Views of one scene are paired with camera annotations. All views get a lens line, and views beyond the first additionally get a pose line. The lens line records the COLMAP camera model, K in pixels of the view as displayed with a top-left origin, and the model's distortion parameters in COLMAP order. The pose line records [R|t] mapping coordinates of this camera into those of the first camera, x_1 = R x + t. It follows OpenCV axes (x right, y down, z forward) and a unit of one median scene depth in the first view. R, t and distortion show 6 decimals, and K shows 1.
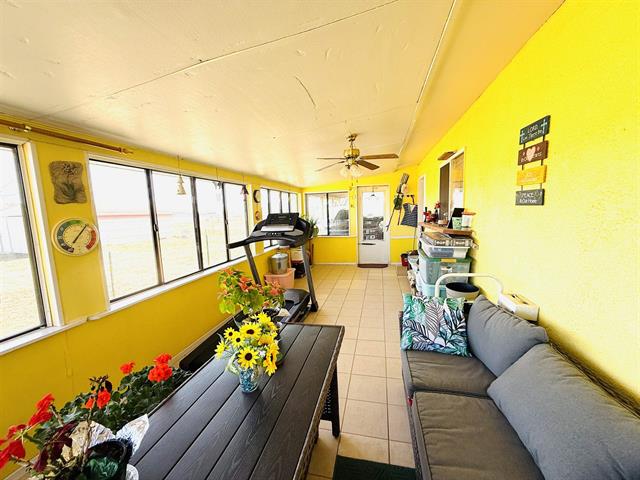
lens RADIAL K [[254.6, 0, 321.1], [0, 254.6, 236.7], [0, 0, 1]] dist [0.001891, 0.000575]
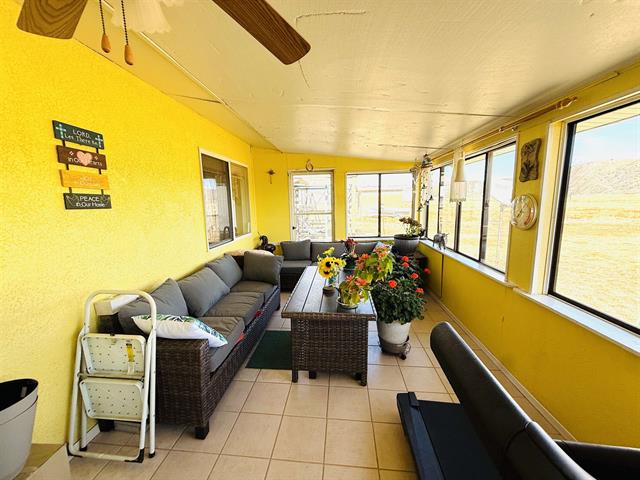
lens RADIAL K [[254.6, 0, 316.9], [0, 254.6, 239.1], [0, 0, 1]] dist [0.001891, 0.000575]
pose [[-0.989287, 0.080100, -0.122049, 0.049397], [0.043899, 0.960561, 0.274581, -0.240920], [0.139229, 0.266281, -0.953787, 2.076241]]
